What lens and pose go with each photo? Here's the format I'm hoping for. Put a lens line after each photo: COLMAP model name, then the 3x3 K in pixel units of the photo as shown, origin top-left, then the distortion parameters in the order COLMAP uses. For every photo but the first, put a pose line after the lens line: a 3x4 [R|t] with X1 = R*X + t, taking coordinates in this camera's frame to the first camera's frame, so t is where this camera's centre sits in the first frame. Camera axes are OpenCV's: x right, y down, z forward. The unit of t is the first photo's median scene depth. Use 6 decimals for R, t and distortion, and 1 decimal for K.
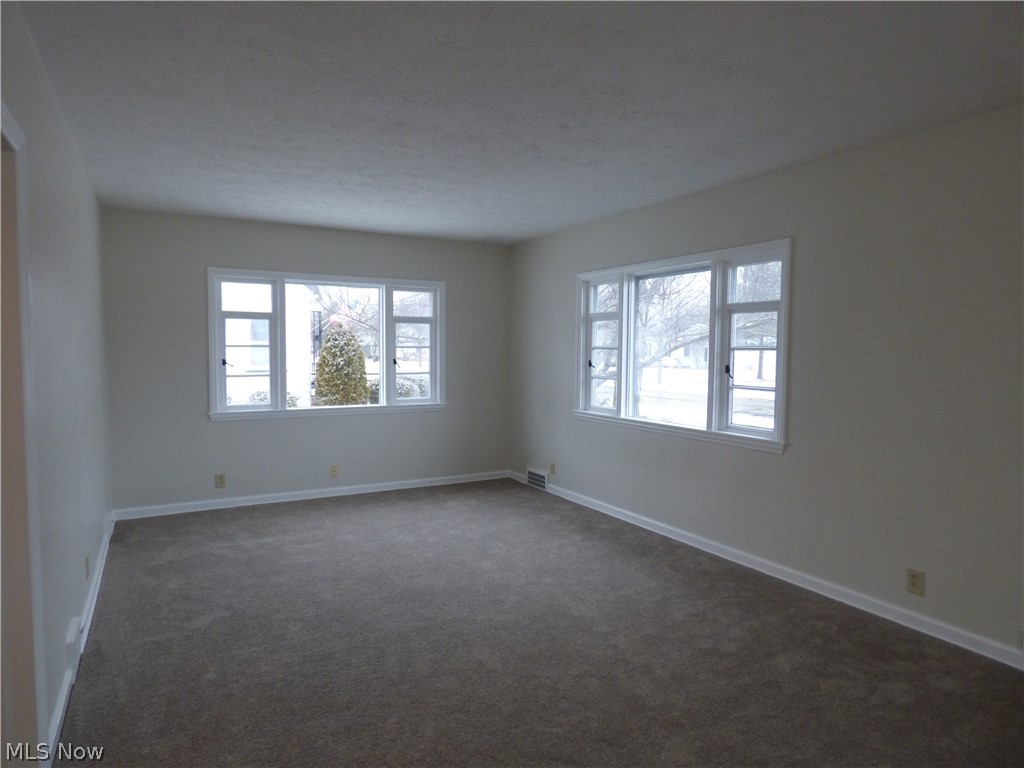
lens RADIAL K [[624.7, 0, 510.7], [0, 624.7, 382.9], [0, 0, 1]] dist [-0.021032, 0.002749]
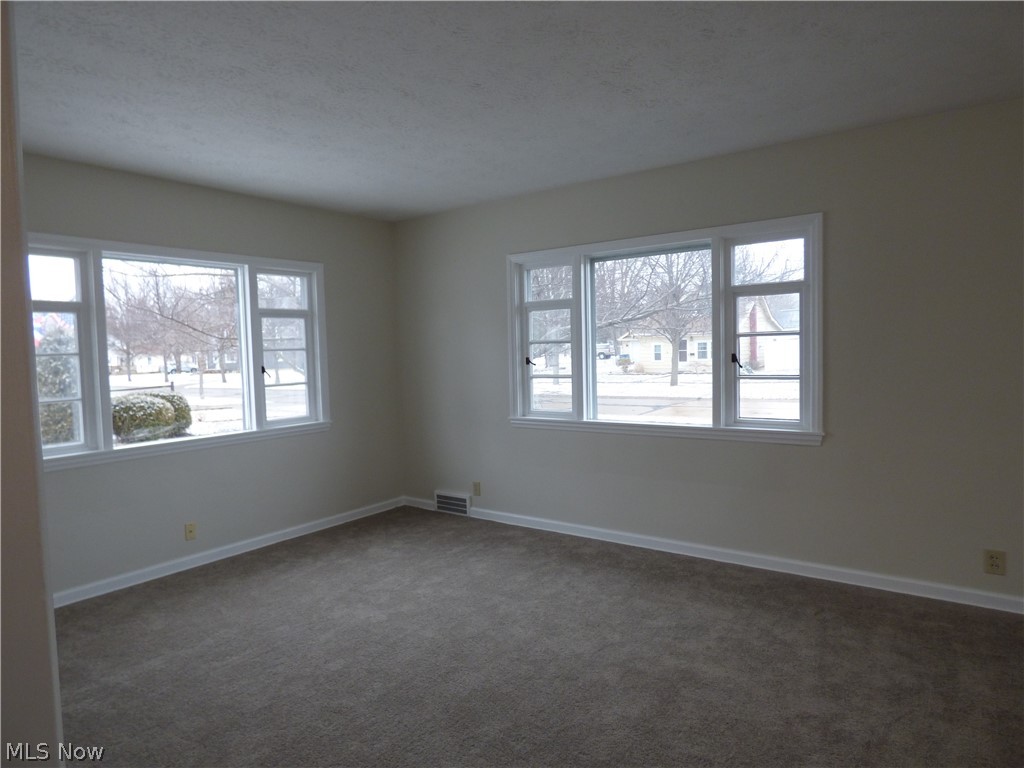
lens RADIAL K [[624.7, 0, 517.2], [0, 624.7, 380.5], [0, 0, 1]] dist [-0.021032, 0.002749]
pose [[0.909879, -0.052942, 0.411481, -0.274944], [0.056729, 0.998385, 0.003014, -0.008872], [-0.410976, 0.020601, 0.911413, 0.263725]]
